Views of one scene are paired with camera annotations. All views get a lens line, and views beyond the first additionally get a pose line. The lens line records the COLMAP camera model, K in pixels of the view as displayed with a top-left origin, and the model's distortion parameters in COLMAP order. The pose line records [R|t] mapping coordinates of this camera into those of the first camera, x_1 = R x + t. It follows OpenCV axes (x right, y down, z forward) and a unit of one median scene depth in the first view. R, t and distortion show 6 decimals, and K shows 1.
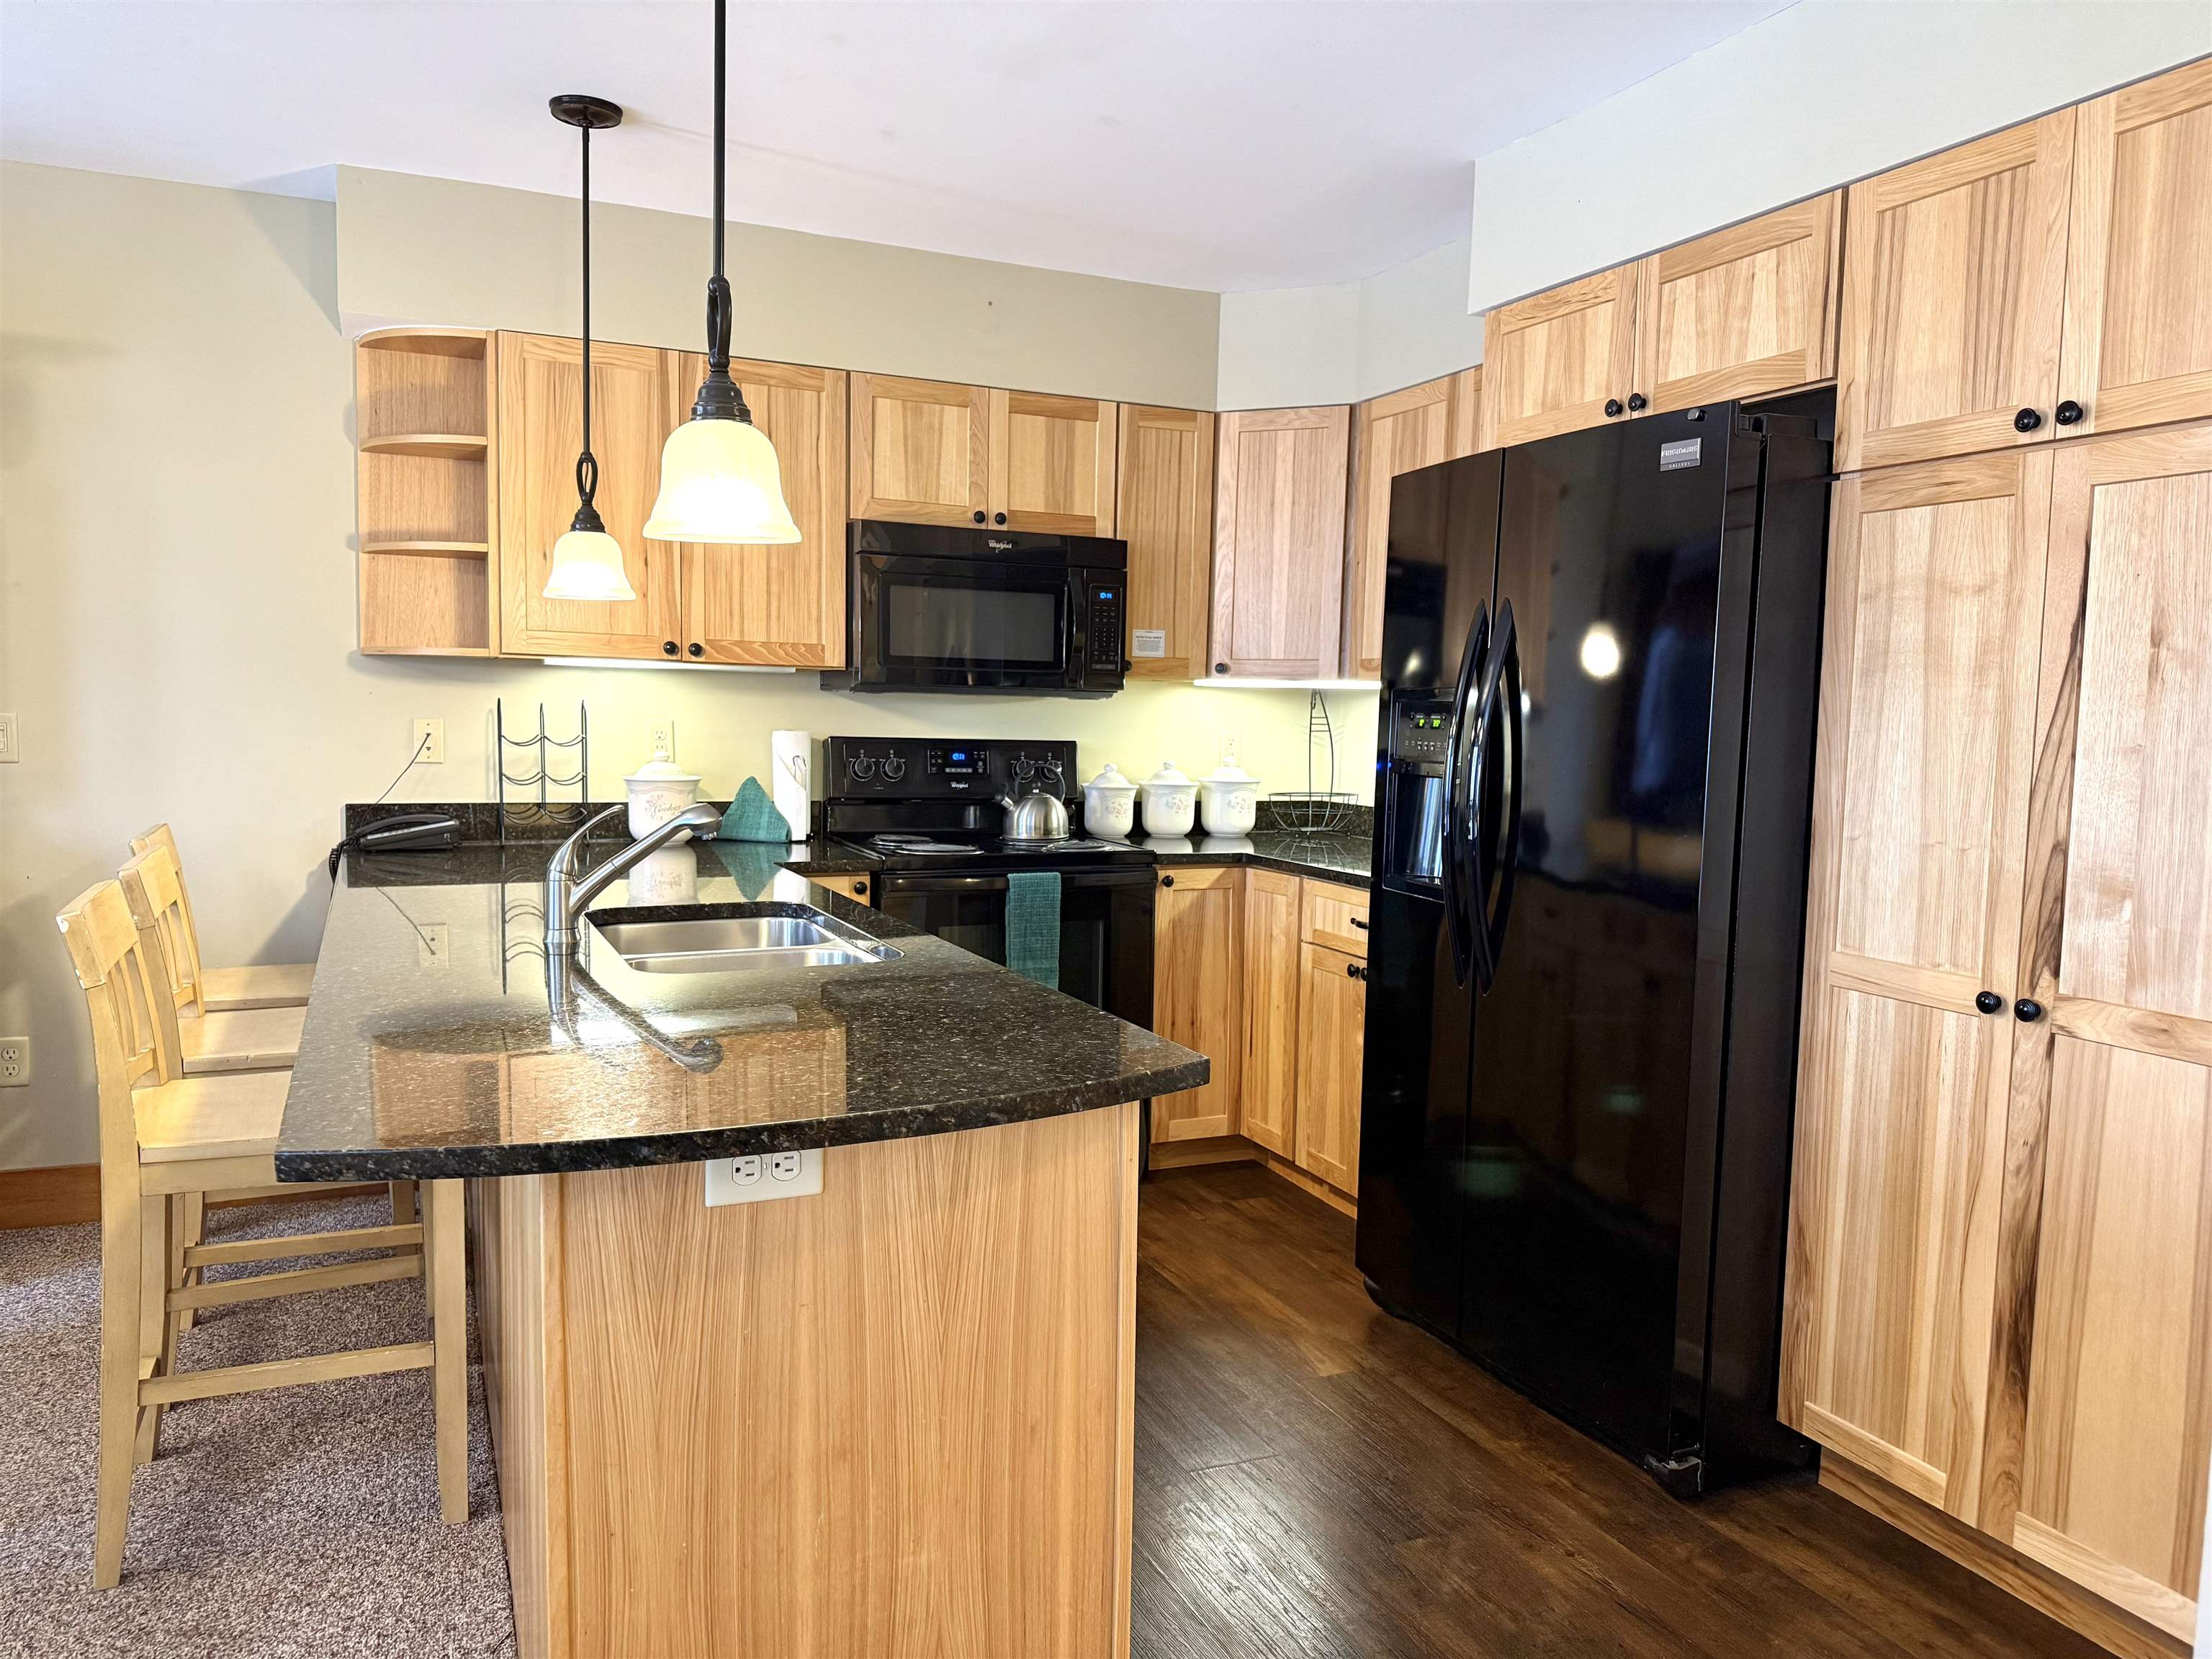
lens RADIAL K [[1567.3, 0, 1094.2], [0, 1567.3, 831.2], [0, 0, 1]] dist [0.036293, -0.043456]
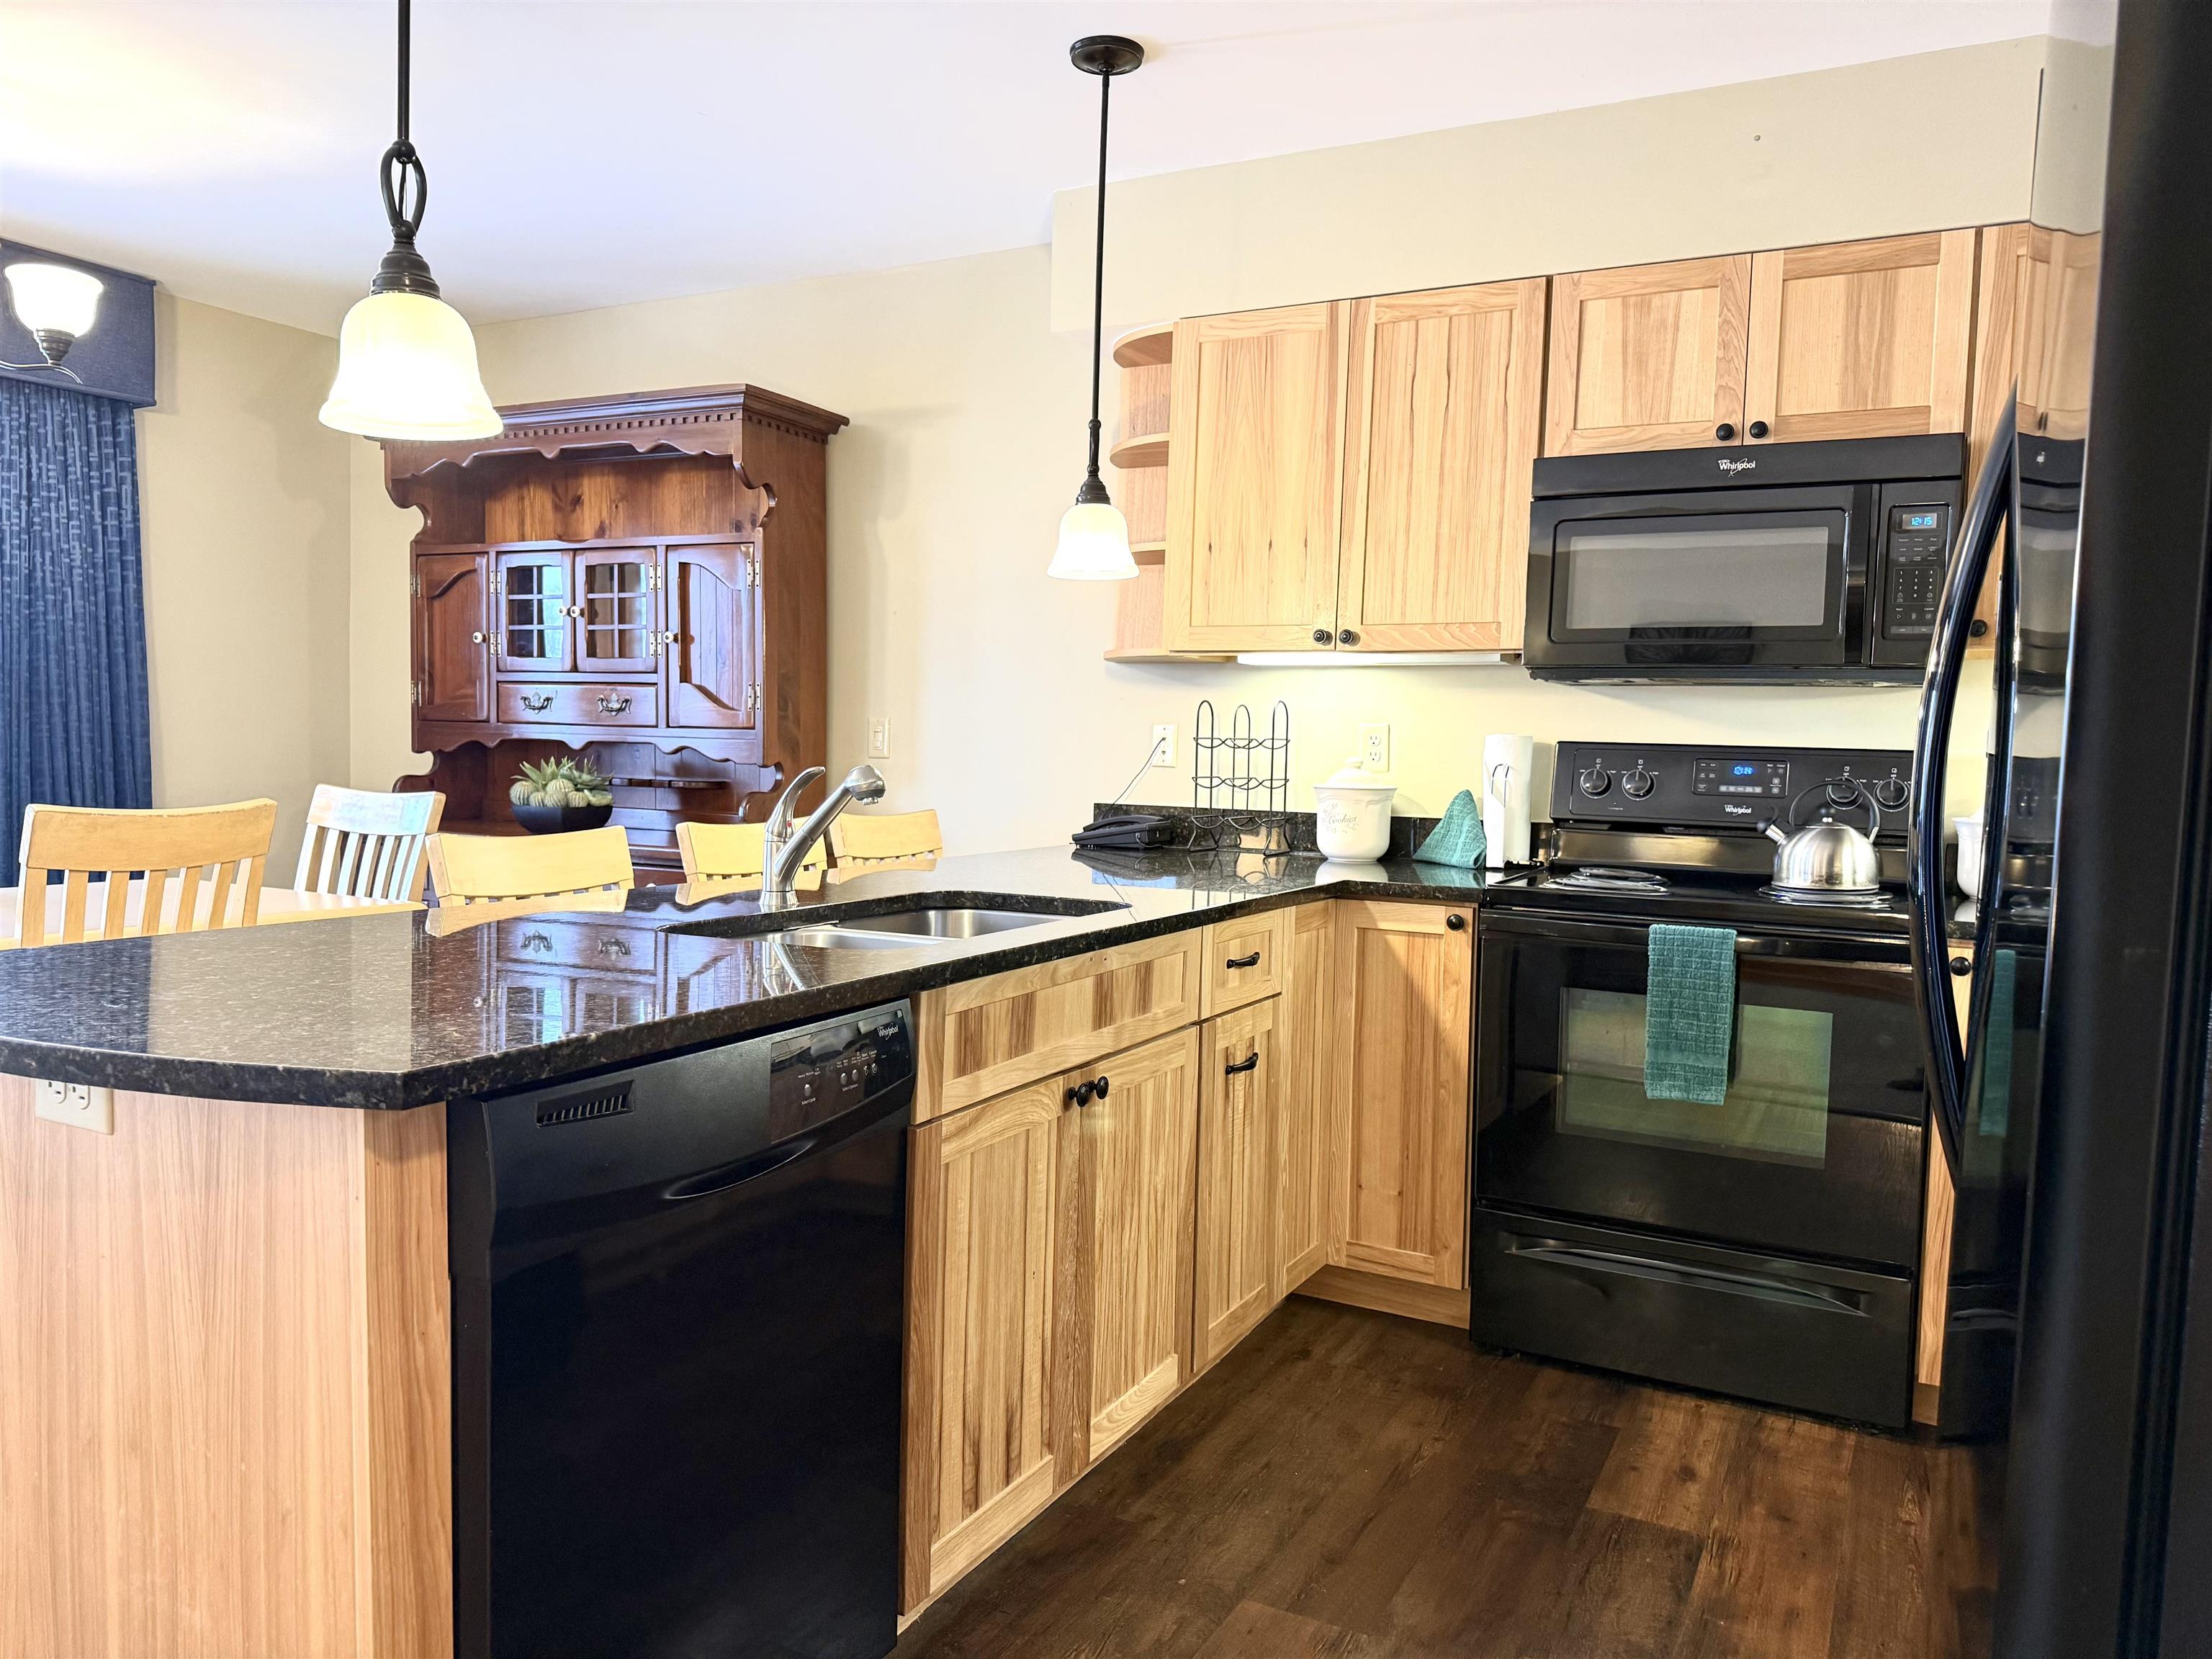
lens RADIAL K [[1567.3, 0, 1108.4], [0, 1567.3, 821.7], [0, 0, 1]] dist [0.036293, -0.043456]
pose [[0.607536, 0.031497, -0.793667, 0.546620], [-0.075447, 0.996984, -0.018187, 0.019767], [0.790701, 0.070928, 0.608080, 0.569361]]
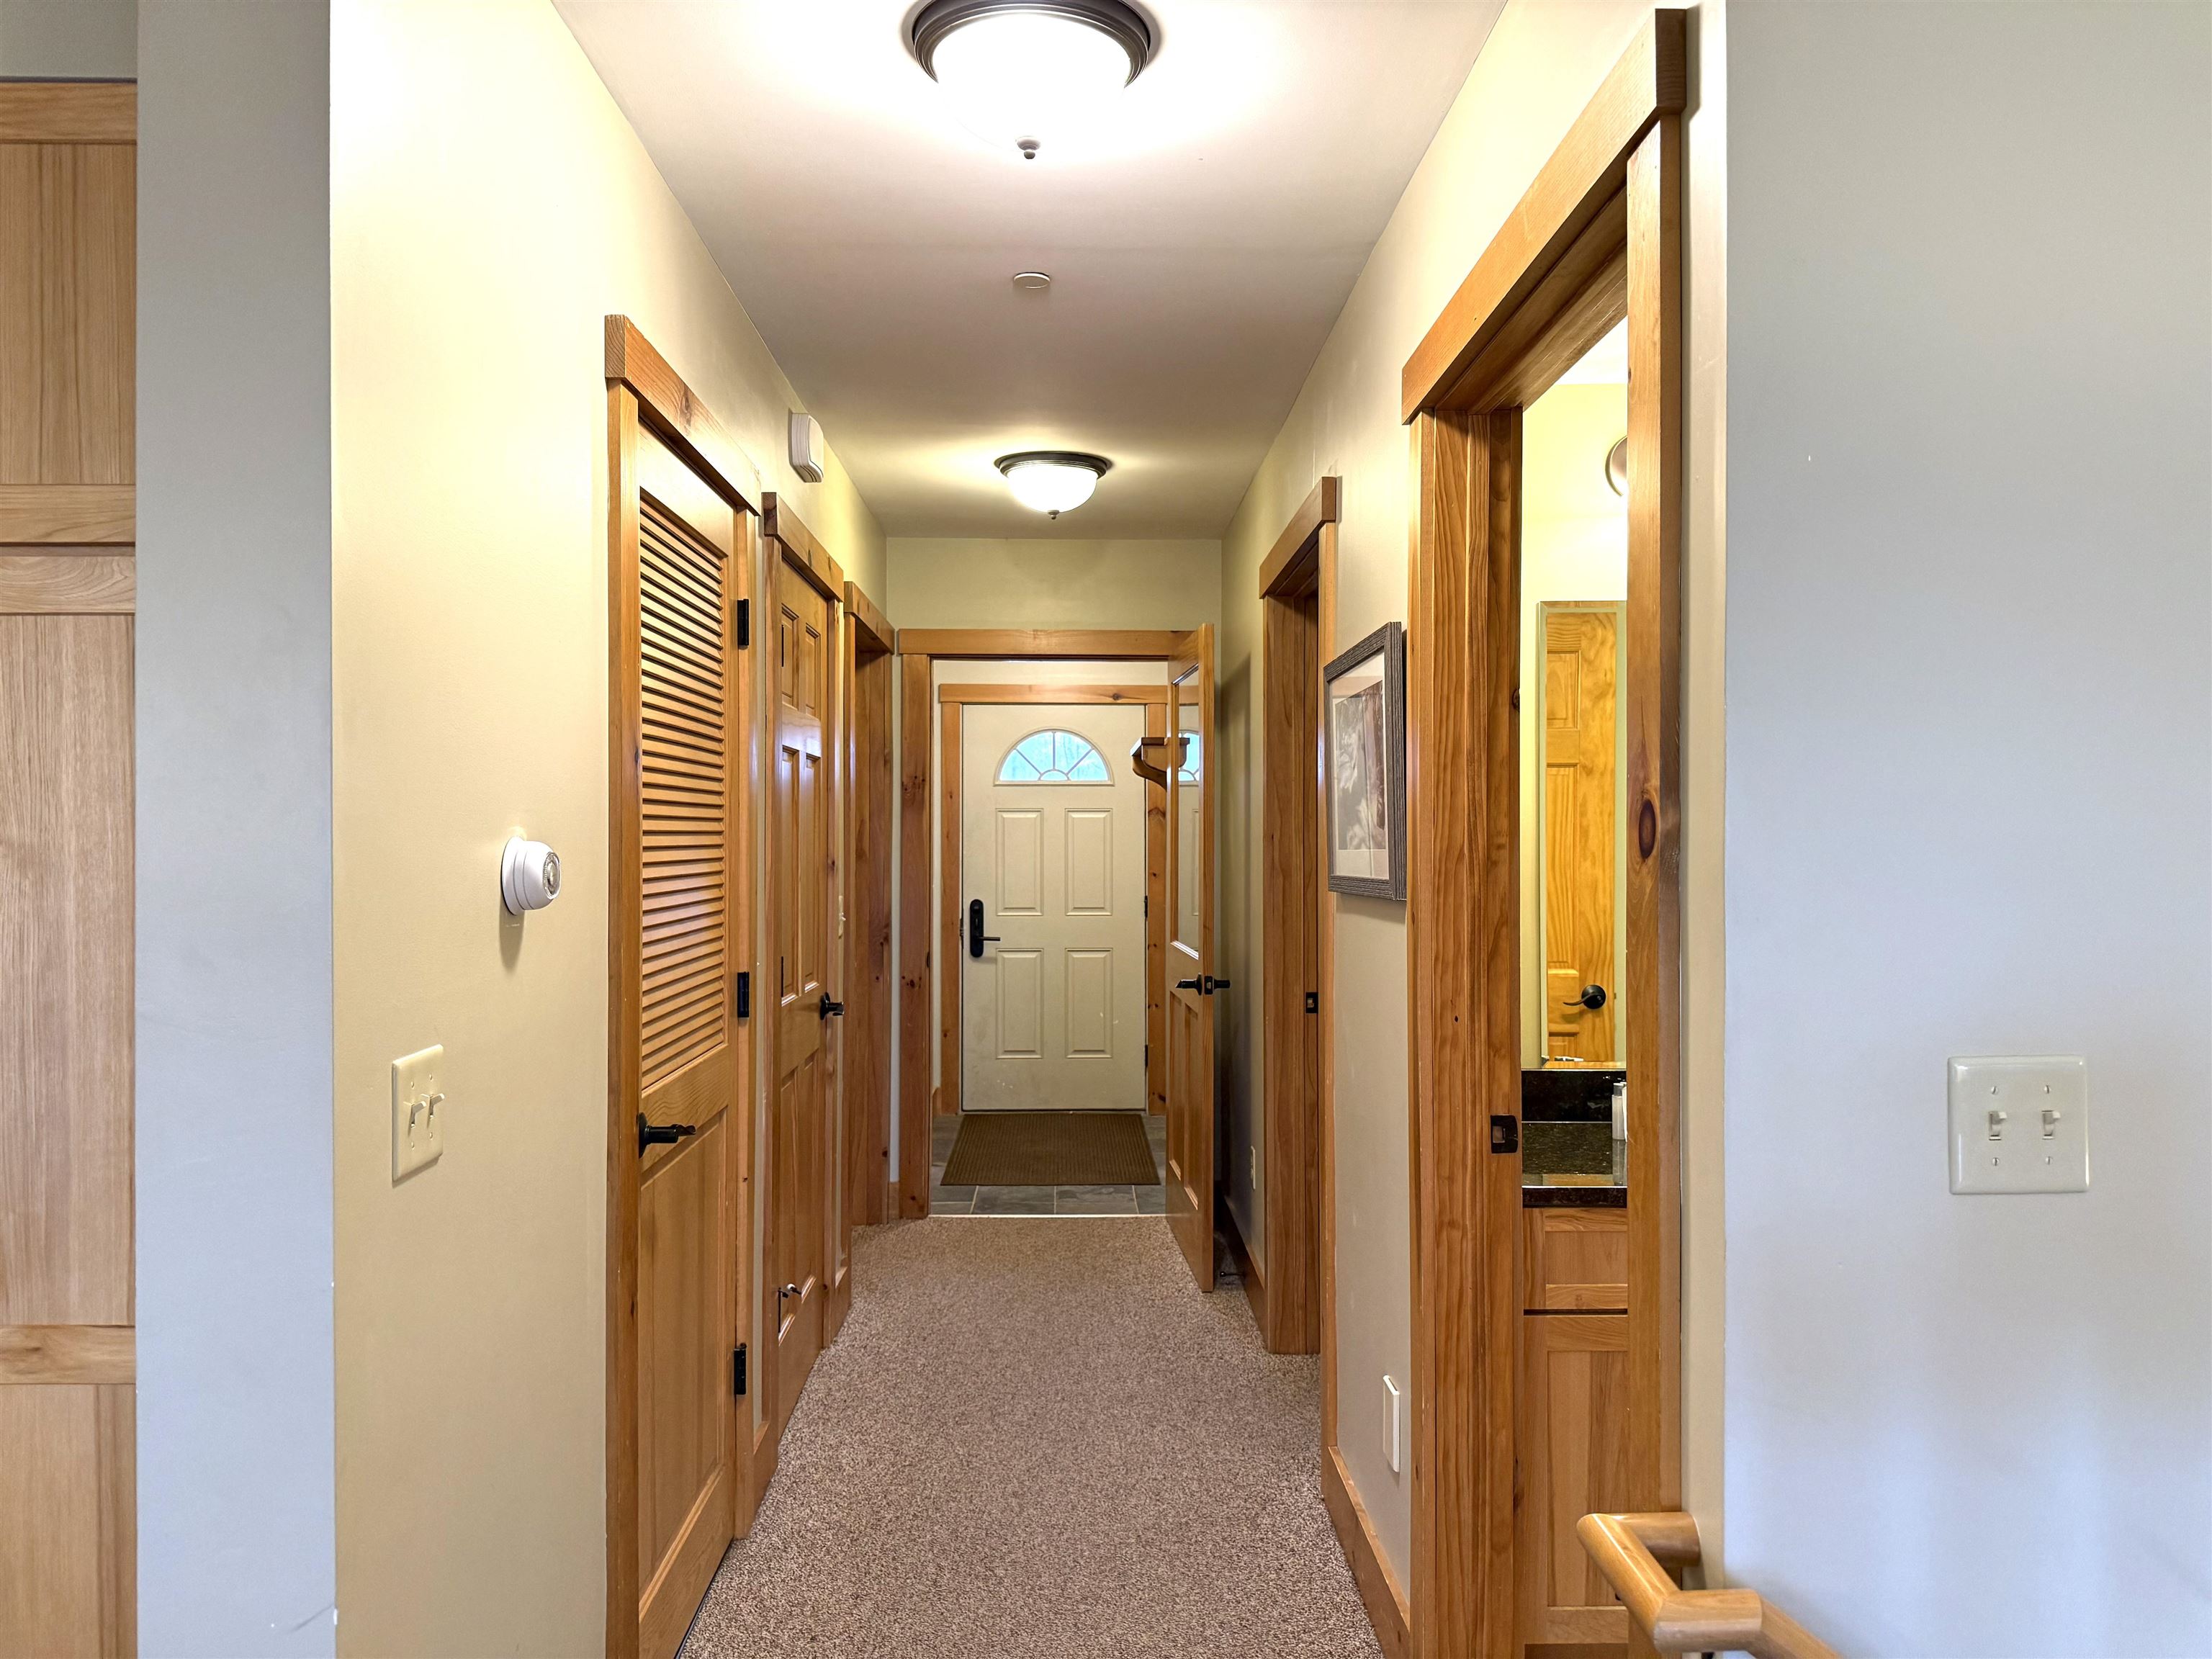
lens RADIAL K [[1567.3, 0, 1108.5], [0, 1567.3, 829.3], [0, 0, 1]] dist [0.036293, -0.043456]
pose [[0.382328, -0.017818, 0.923855, 0.155938], [0.083522, 0.996388, -0.015348, -0.053237], [-0.920244, 0.083031, 0.382435, 0.190002]]
